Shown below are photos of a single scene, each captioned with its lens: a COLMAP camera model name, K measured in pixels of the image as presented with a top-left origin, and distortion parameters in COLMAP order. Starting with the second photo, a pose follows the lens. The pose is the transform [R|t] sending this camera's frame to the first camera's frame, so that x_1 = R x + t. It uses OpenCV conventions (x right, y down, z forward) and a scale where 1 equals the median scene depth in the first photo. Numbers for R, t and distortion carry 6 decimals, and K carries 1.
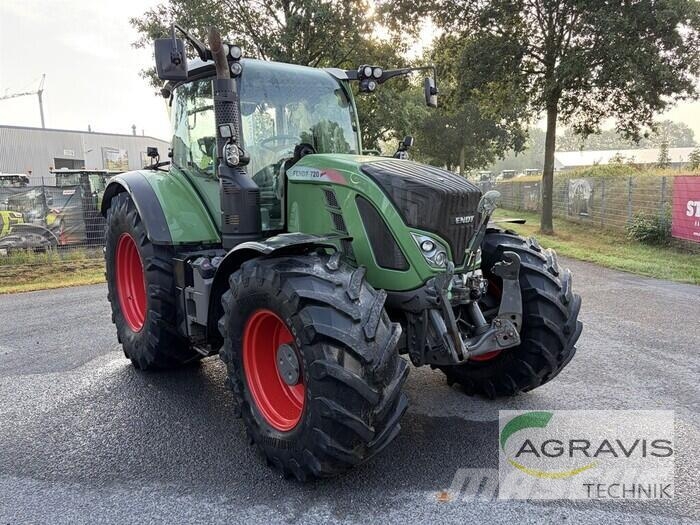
lens RADIAL K [[539.5, 0, 360.7], [0, 539.5, 261.9], [0, 0, 1]] dist [0.085992, -0.100720]
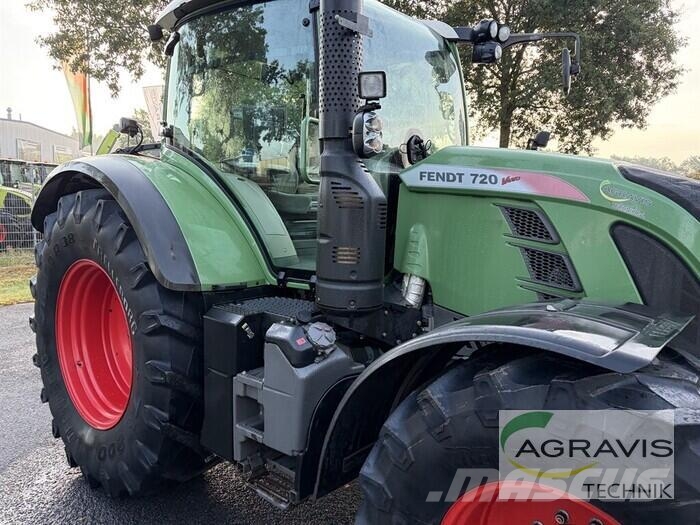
lens RADIAL K [[539.5, 0, 360.7], [0, 539.5, 261.9], [0, 0, 1]] dist [0.085992, -0.100720]
pose [[0.980284, 0.033368, 0.194757, -0.265045], [-0.030080, 0.999351, -0.019819, -0.048820], [-0.195292, 0.013570, 0.980651, 0.380327]]
